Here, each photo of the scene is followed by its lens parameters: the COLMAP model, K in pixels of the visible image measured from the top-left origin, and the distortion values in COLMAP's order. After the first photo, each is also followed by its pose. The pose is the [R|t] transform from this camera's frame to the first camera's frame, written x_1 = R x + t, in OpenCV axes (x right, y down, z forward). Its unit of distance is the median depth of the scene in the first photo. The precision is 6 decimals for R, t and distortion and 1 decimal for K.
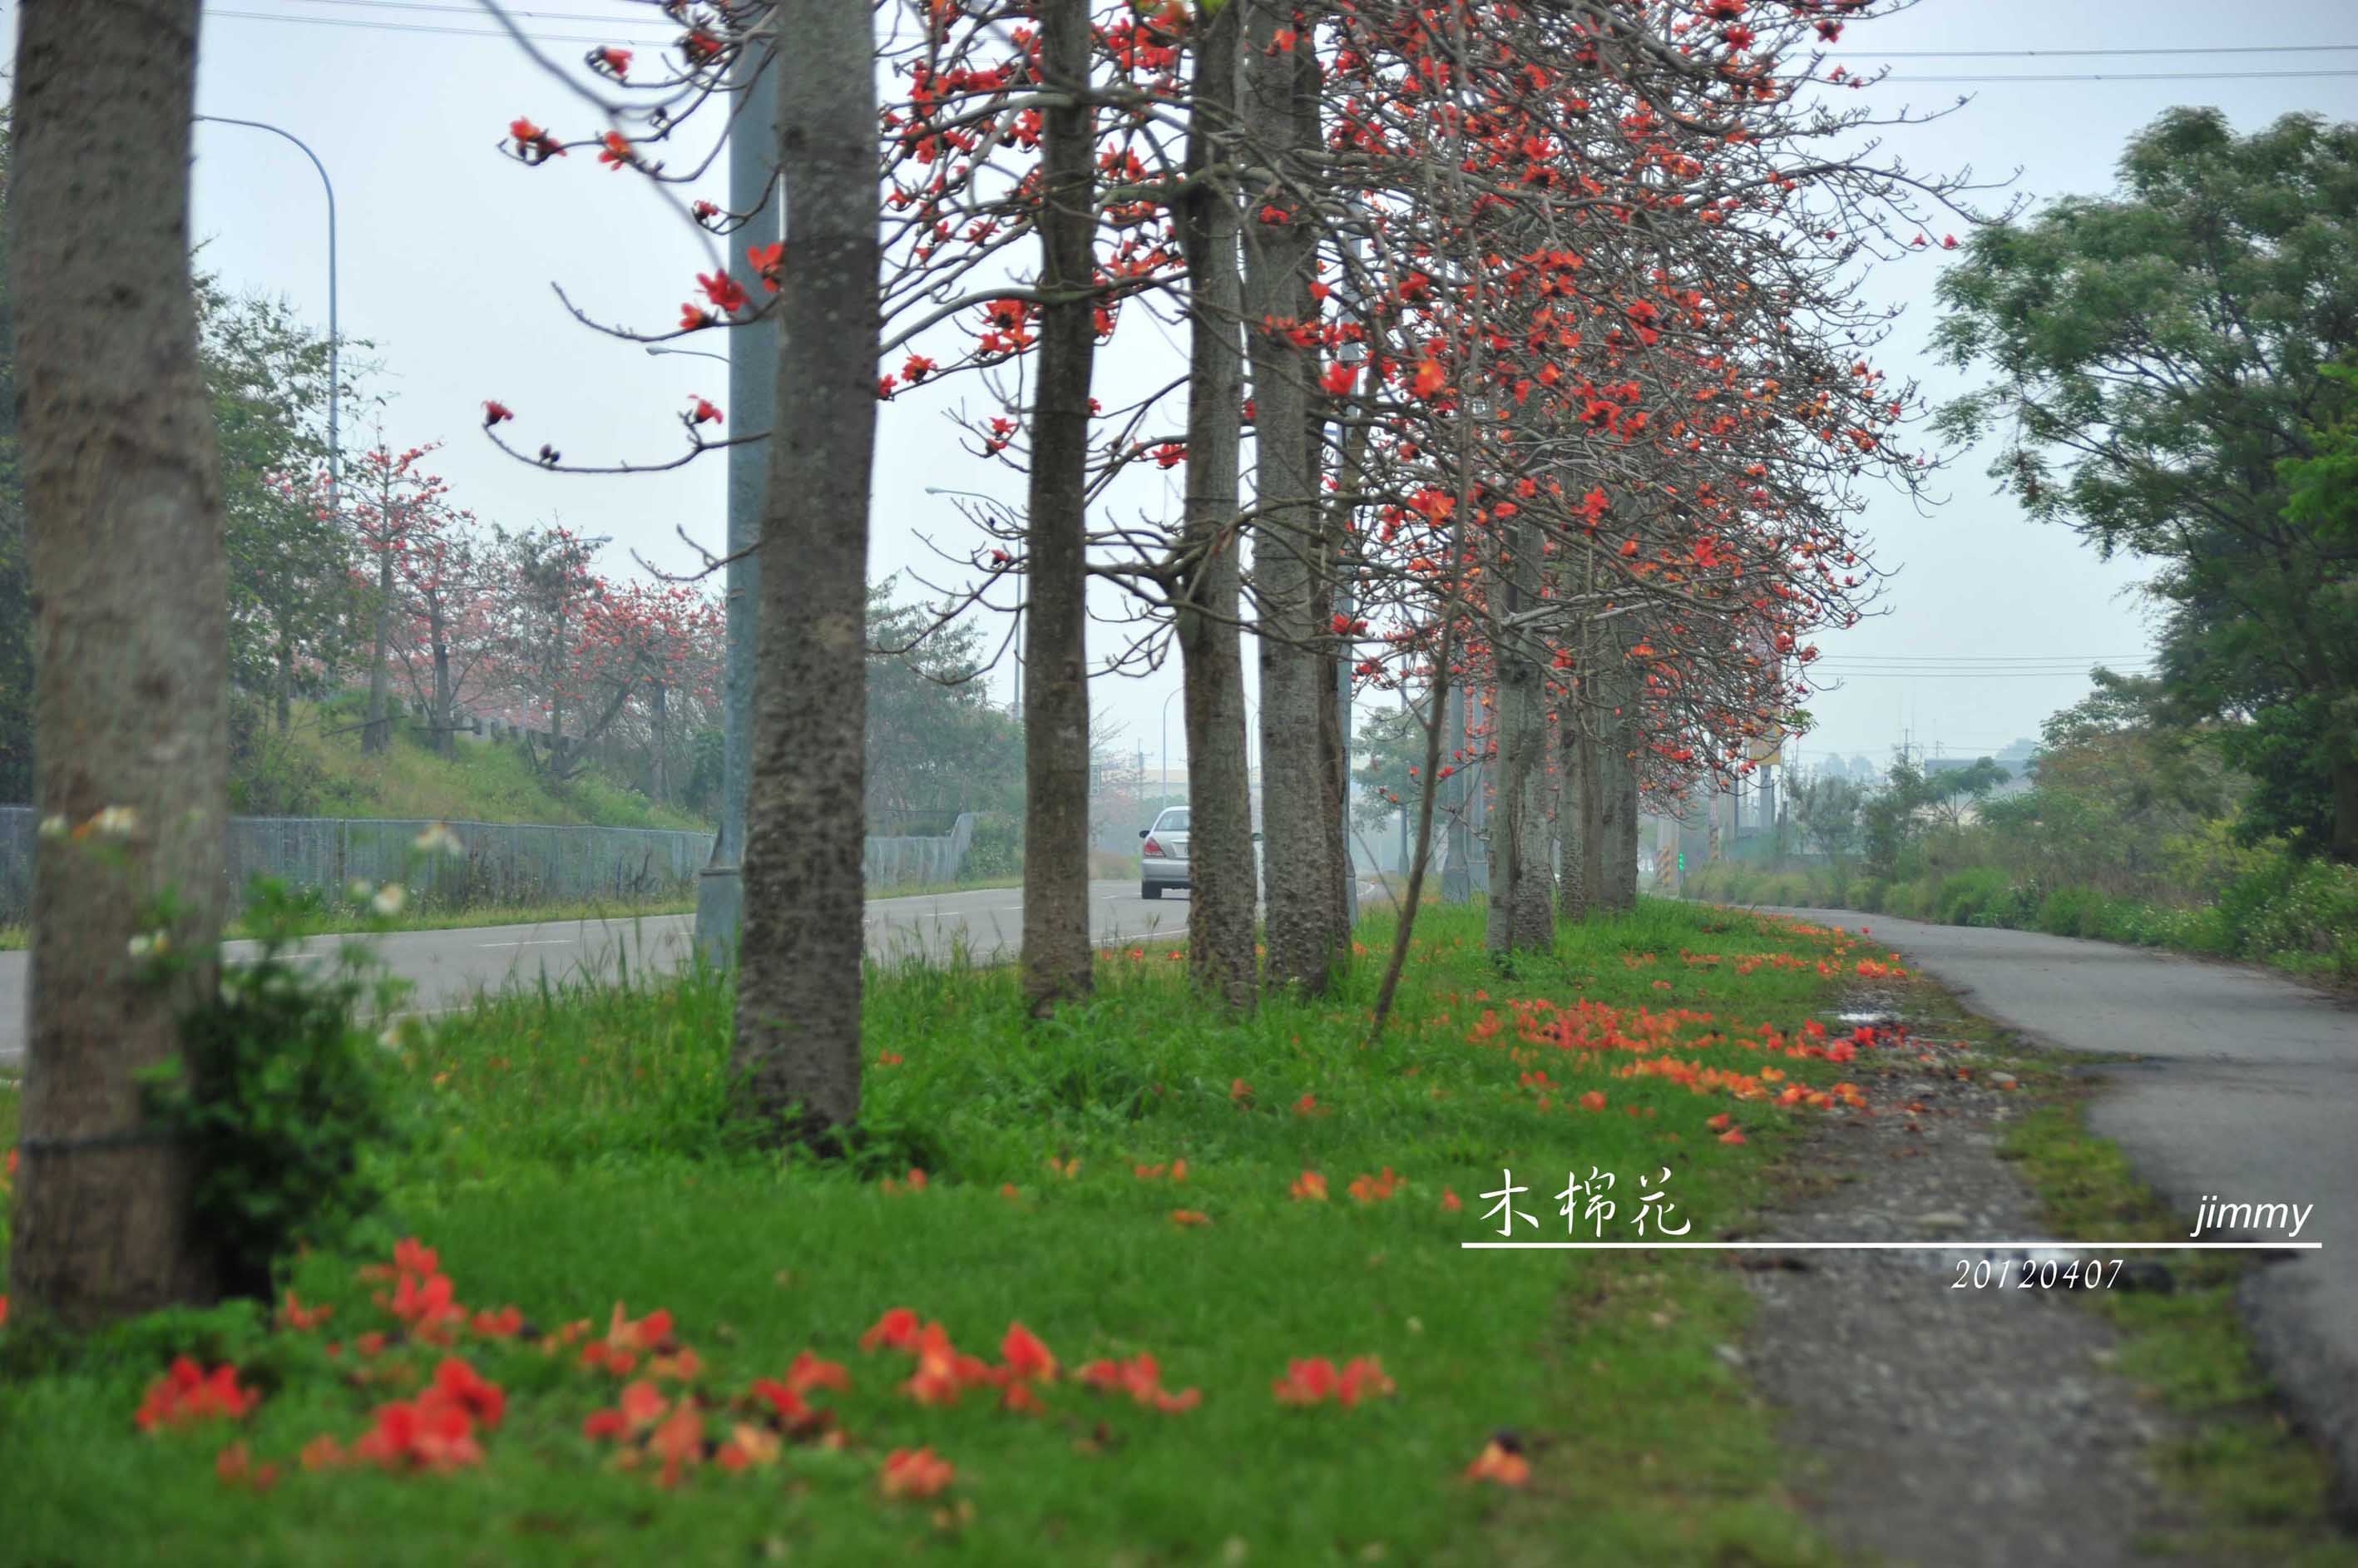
lens RADIAL K [[8155.4, 0, 1179.2], [0, 8155.4, 783.1], [0, 0, 1]] dist [0.007090, 0.000000]
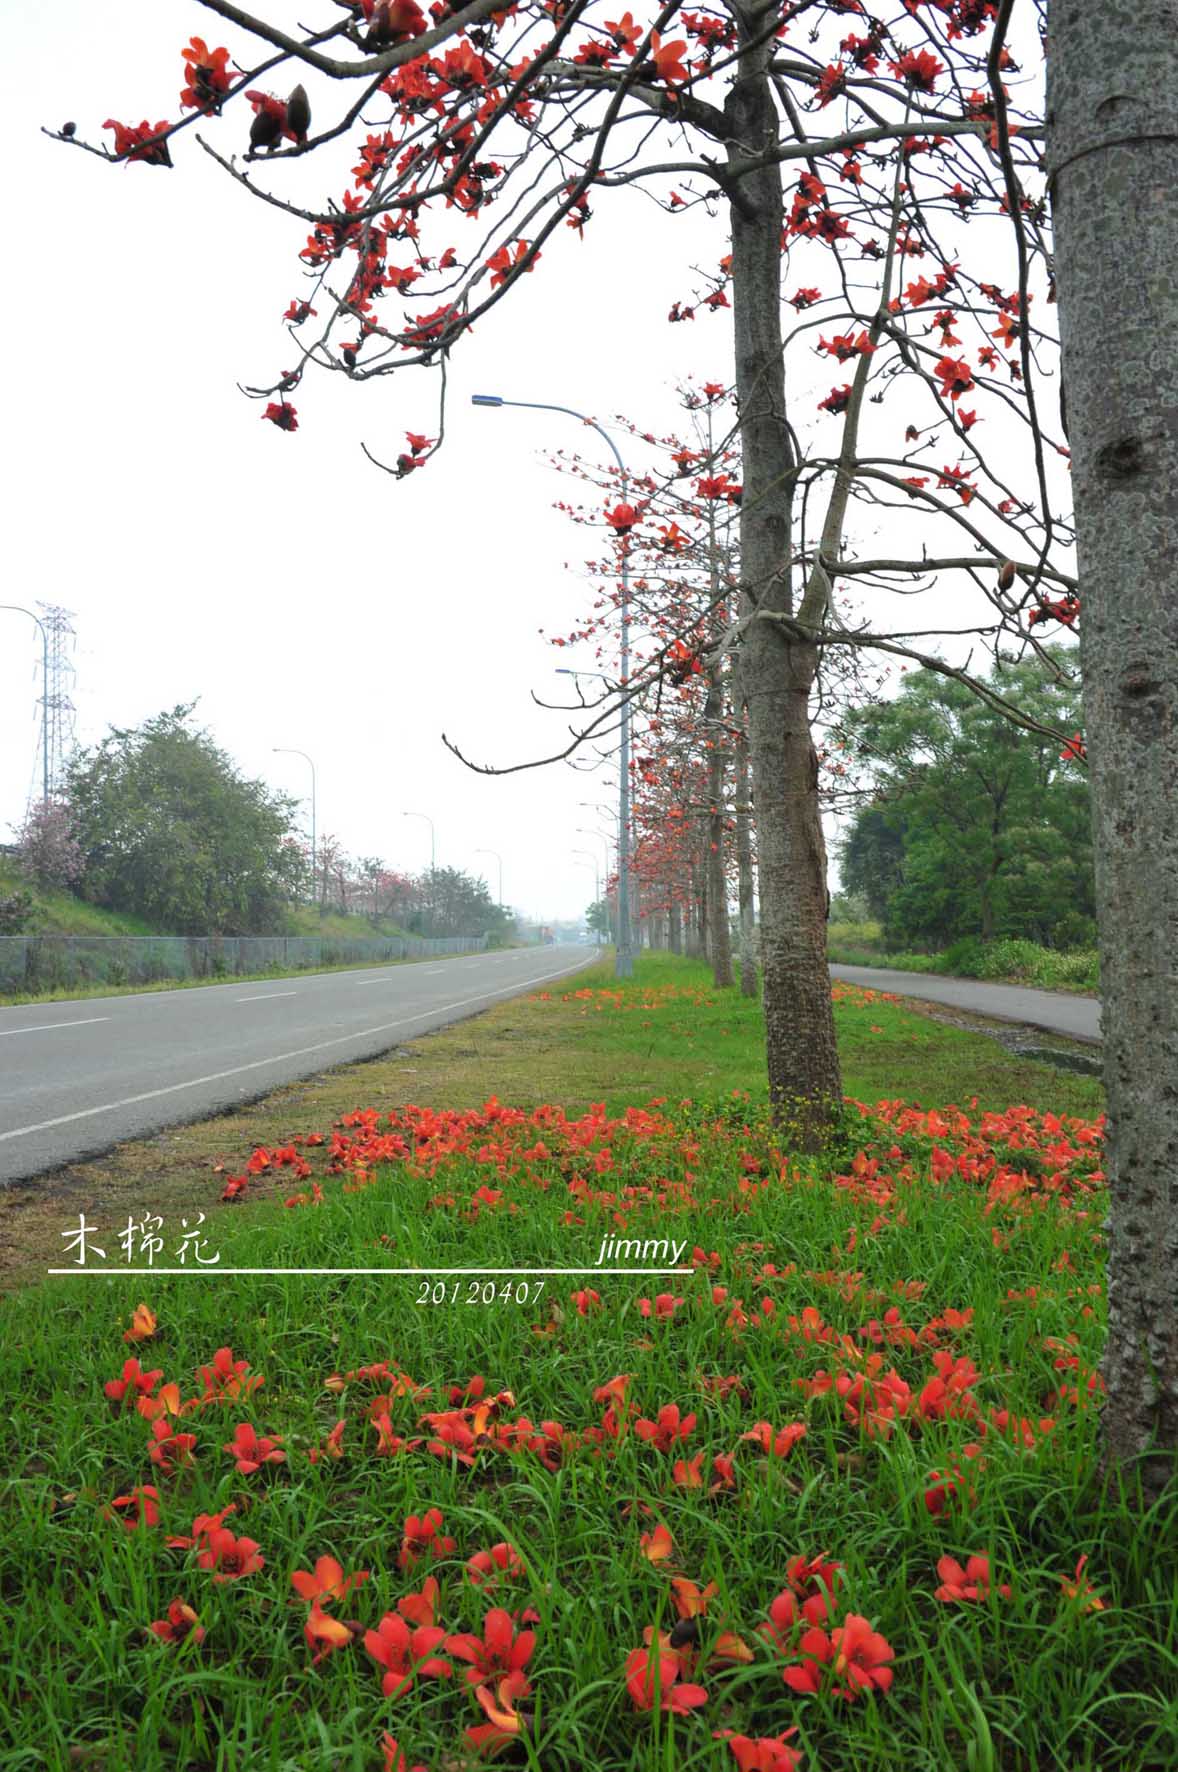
lens RADIAL K [[1767.8, 0, 588.5], [0, 1767.8, 888.3], [0, 0, 1]] dist [0.000468, 0.000000]
pose [[0.999392, -0.016421, 0.030765, -0.004381], [0.016996, 0.999684, -0.018506, -0.000389], [-0.030451, 0.019018, 0.999355, 0.208316]]
